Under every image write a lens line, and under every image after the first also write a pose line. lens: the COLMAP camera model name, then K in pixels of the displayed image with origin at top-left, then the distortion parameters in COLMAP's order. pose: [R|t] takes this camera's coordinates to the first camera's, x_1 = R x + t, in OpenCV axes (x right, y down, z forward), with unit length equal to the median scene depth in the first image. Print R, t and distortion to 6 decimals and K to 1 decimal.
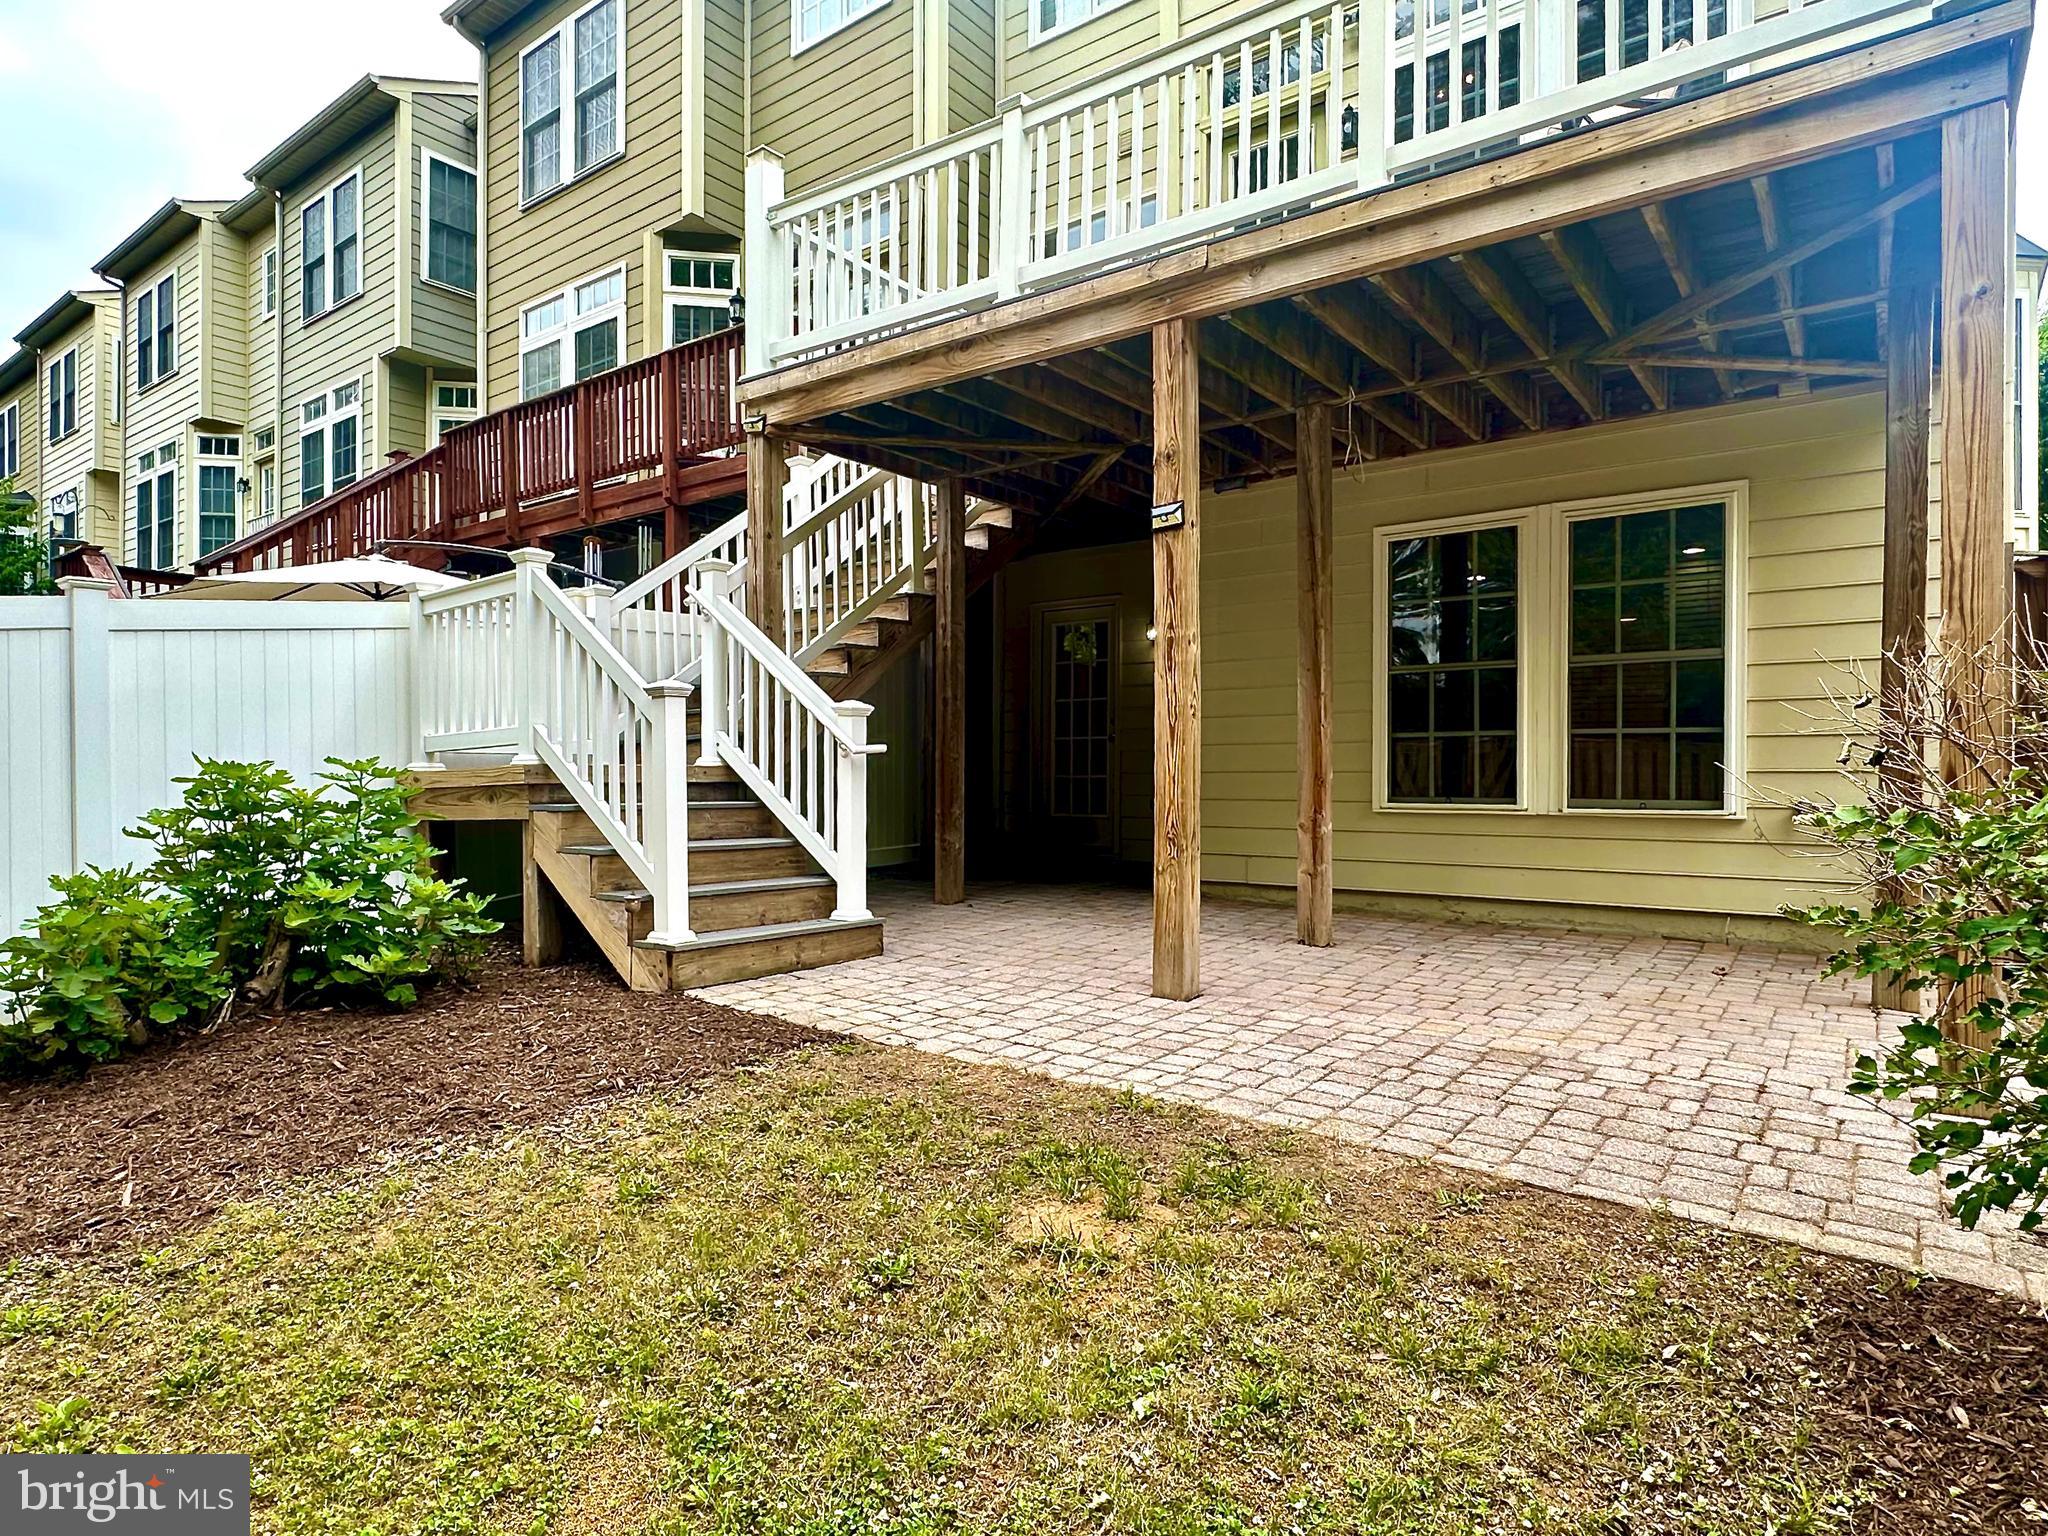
lens RADIAL K [[1153.3, 0, 1023.0], [0, 1153.3, 772.5], [0, 0, 1]] dist [-0.003843, 0.001737]
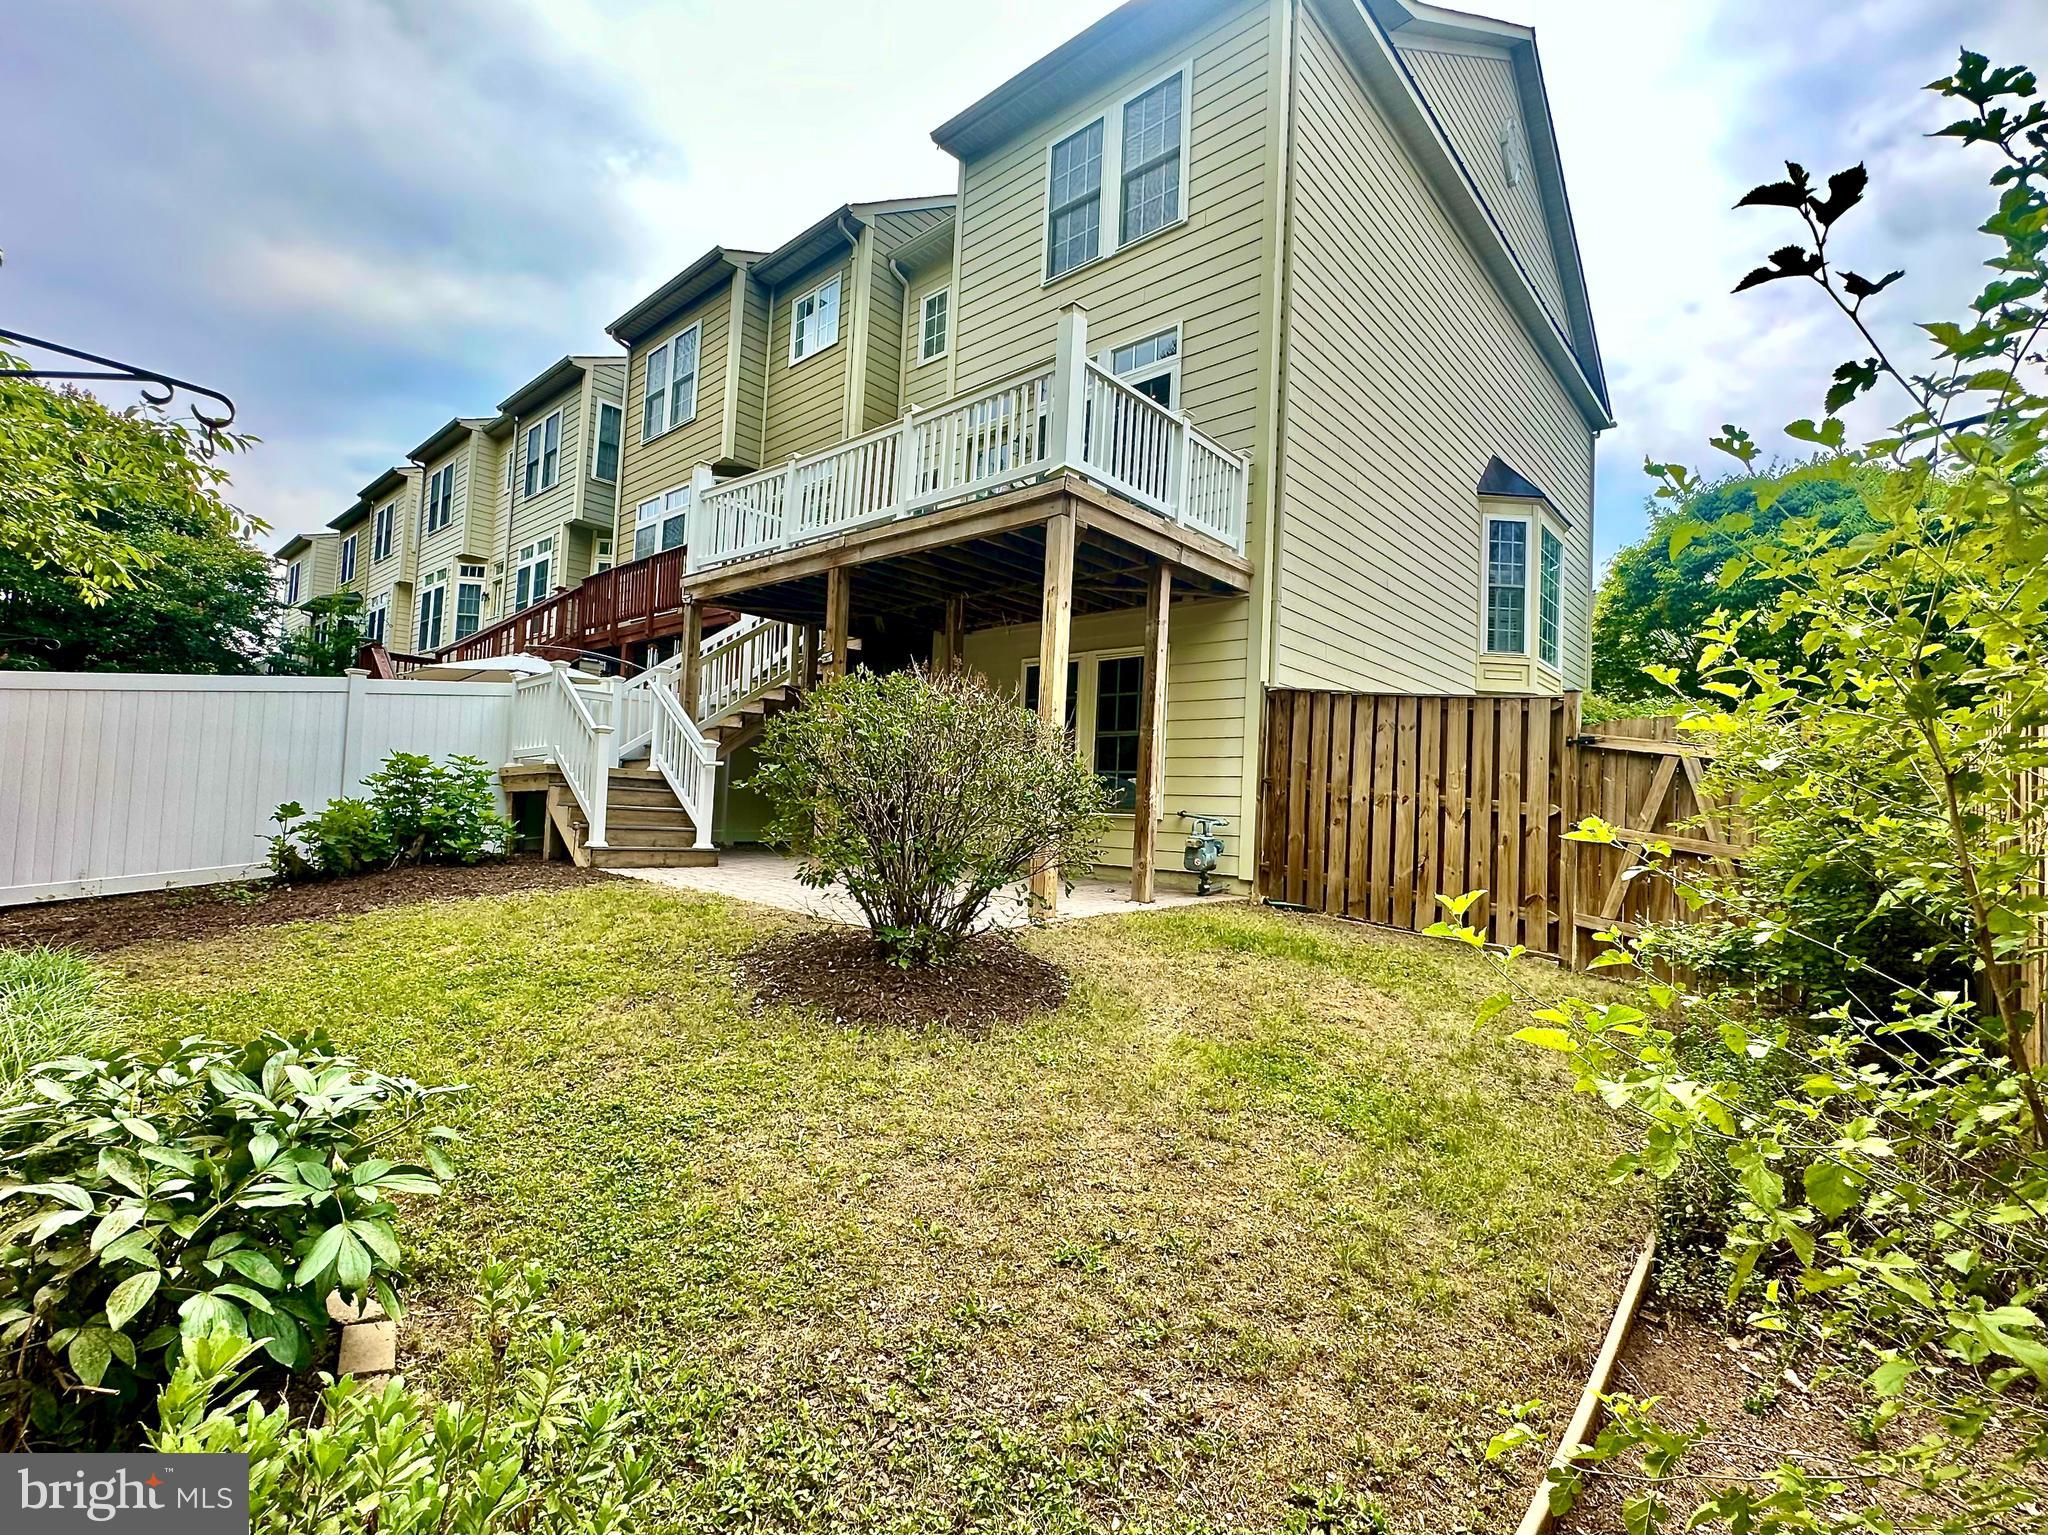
lens RADIAL K [[929.7, 0, 1024.0], [0, 929.7, 767.5], [0, 0, 1]] dist [0.000411, -0.000120]
pose [[0.995332, 0.040115, -0.087773, 0.454698], [-0.044839, 0.997613, -0.052523, 0.039548], [0.085457, 0.056213, 0.994755, -0.476914]]
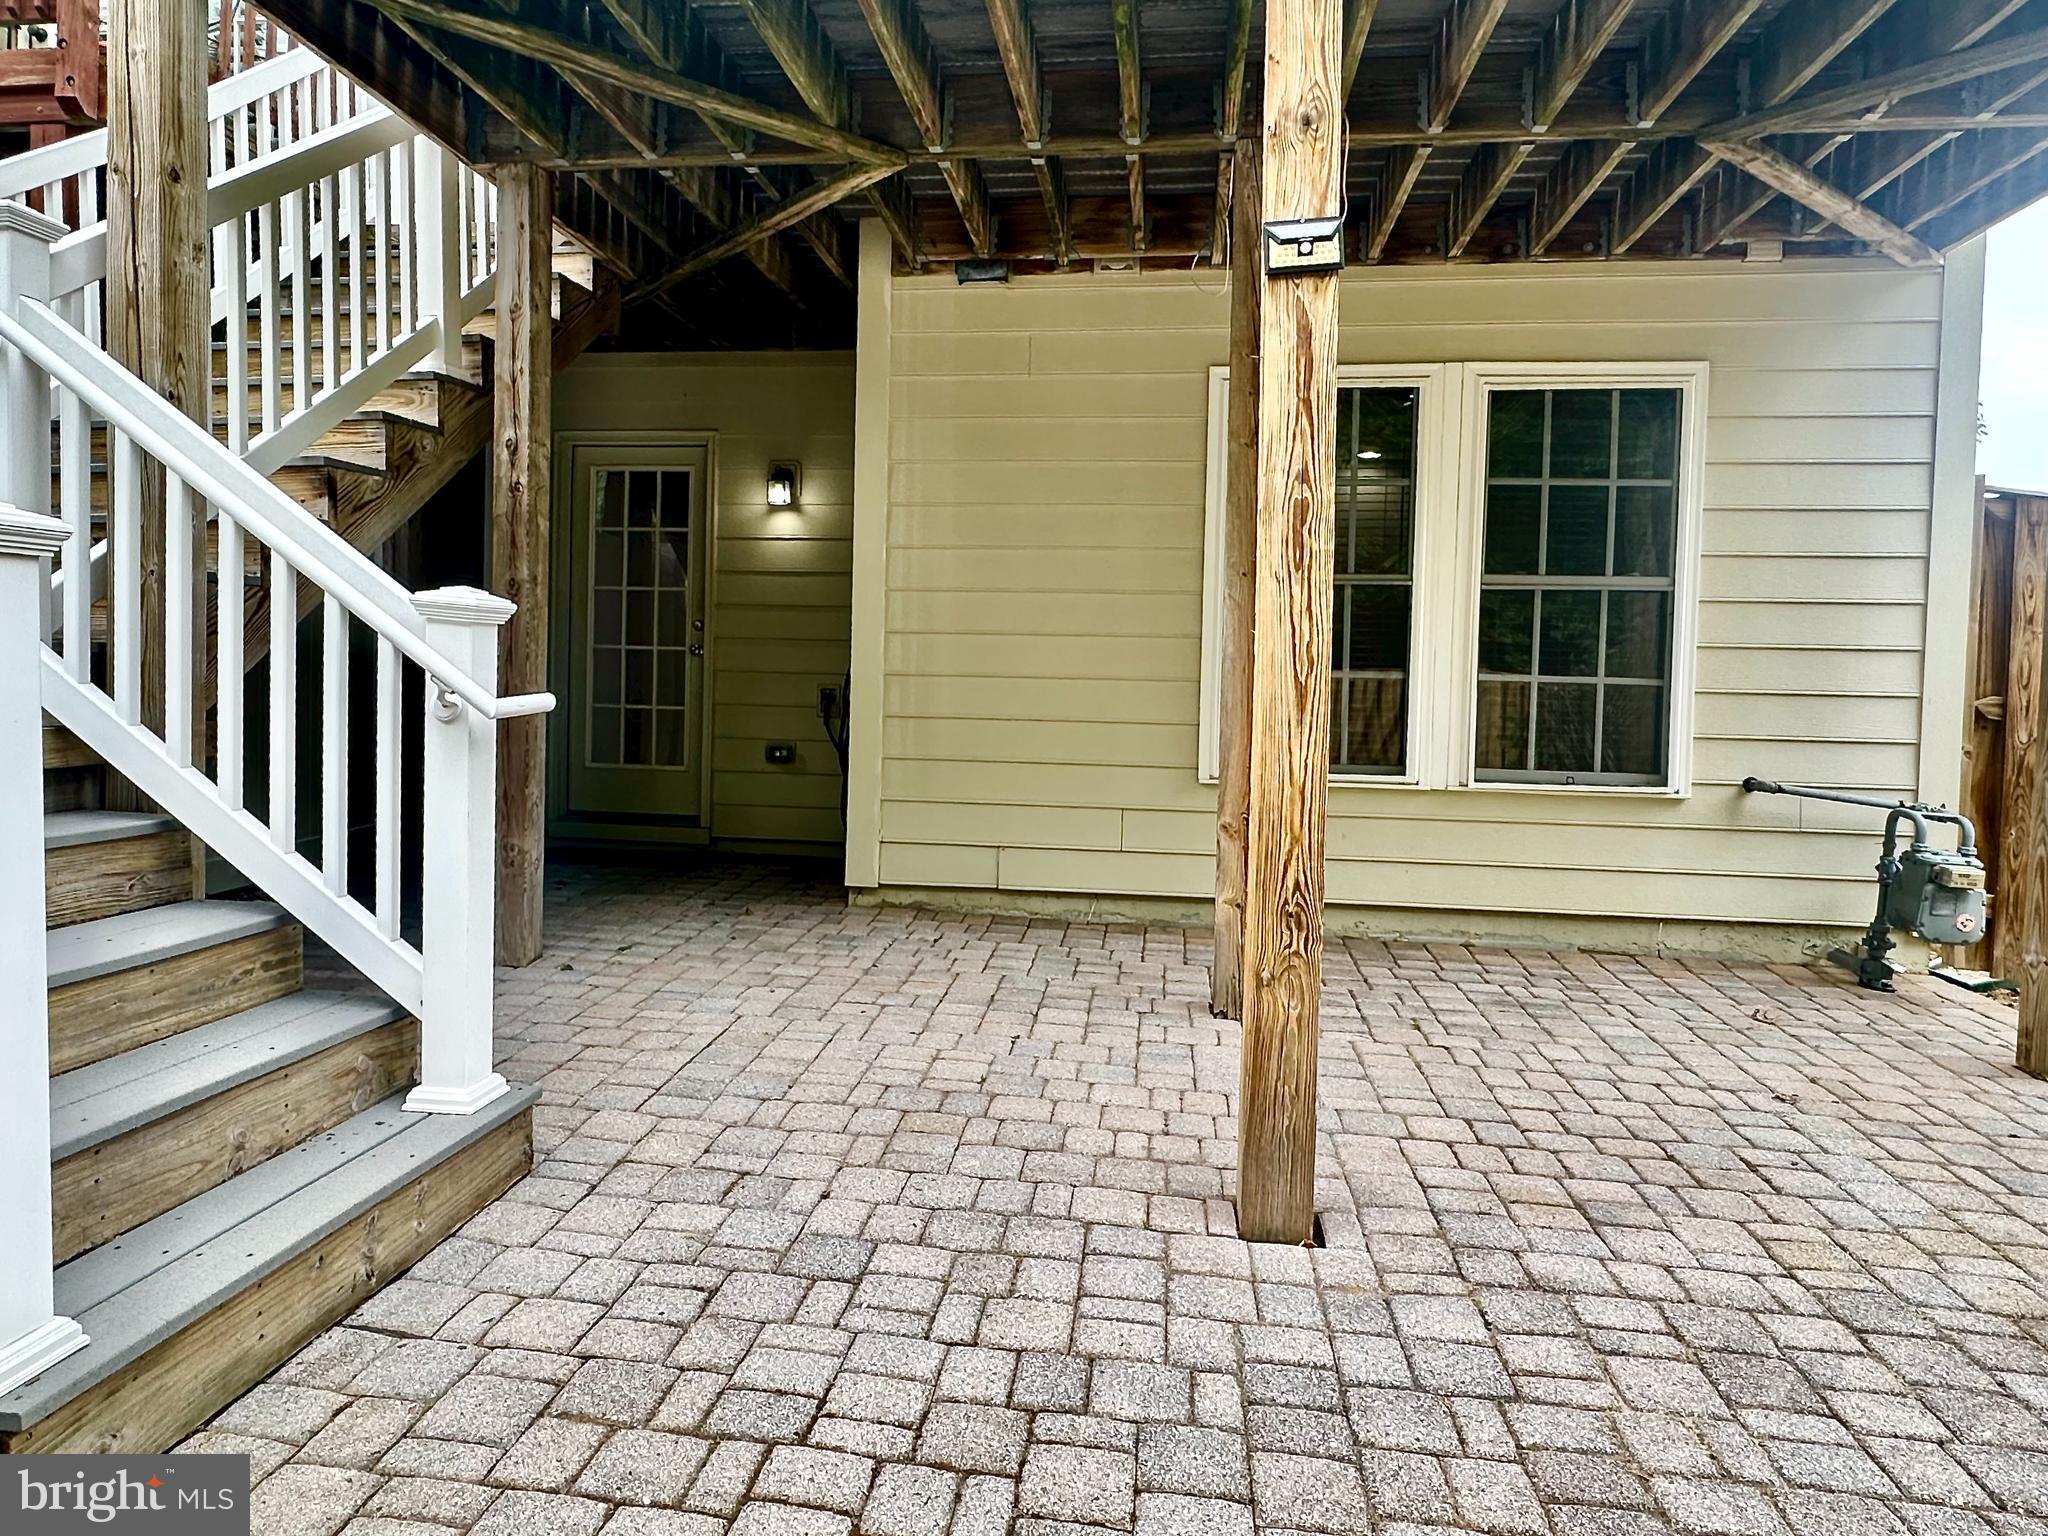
lens RADIAL K [[1244.5, 0, 1002.2], [0, 1244.5, 711.8], [0, 0, 1]] dist [-0.004985, -0.000011]
pose [[0.871351, 0.003614, 0.490647, -0.166966], [-0.021621, 0.999284, 0.031037, -0.029555], [-0.490183, -0.037653, 0.870806, 0.425700]]
